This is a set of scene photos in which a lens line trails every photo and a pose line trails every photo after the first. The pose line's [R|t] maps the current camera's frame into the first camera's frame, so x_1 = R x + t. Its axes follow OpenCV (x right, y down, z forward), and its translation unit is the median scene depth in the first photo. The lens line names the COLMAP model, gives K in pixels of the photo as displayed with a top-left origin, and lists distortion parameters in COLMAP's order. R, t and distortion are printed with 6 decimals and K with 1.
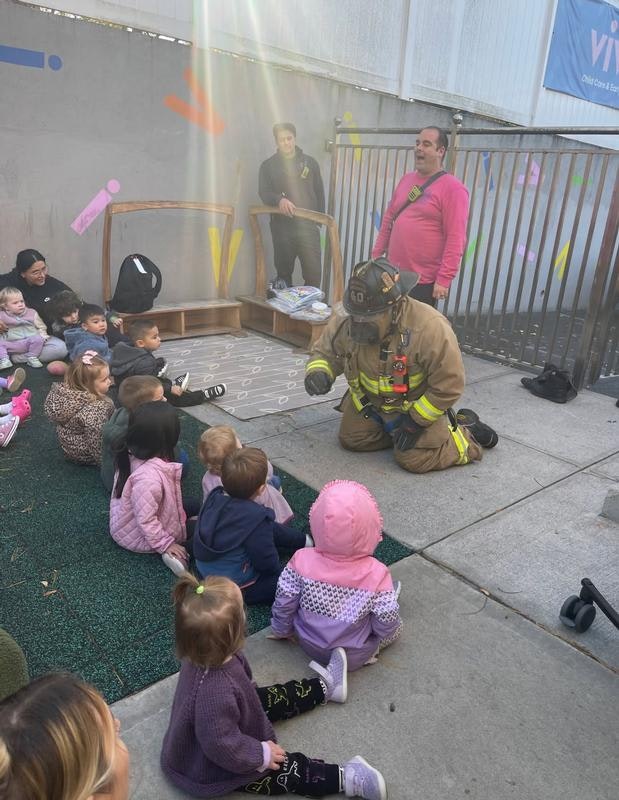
lens RADIAL K [[625.0, 0, 306.3], [0, 625.0, 393.0], [0, 0, 1]] dist [0.072630, -0.105246]
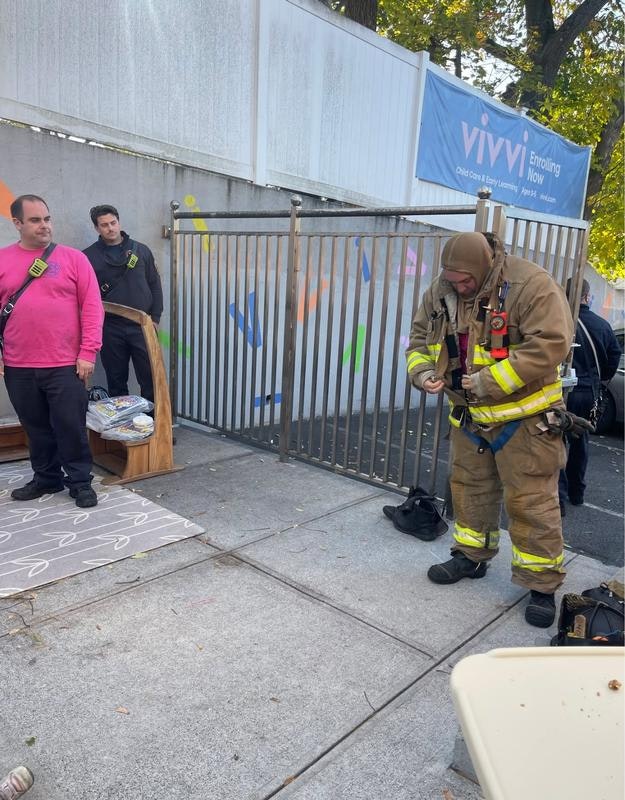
lens RADIAL K [[626.1, 0, 318.1], [0, 626.1, 389.8], [0, 0, 1]] dist [0.073739, -0.099881]
pose [[0.991561, -0.032225, 0.125575, 0.143861], [0.050025, 0.988705, -0.141278, -0.053437], [-0.119604, 0.146368, 0.981973, 0.181647]]
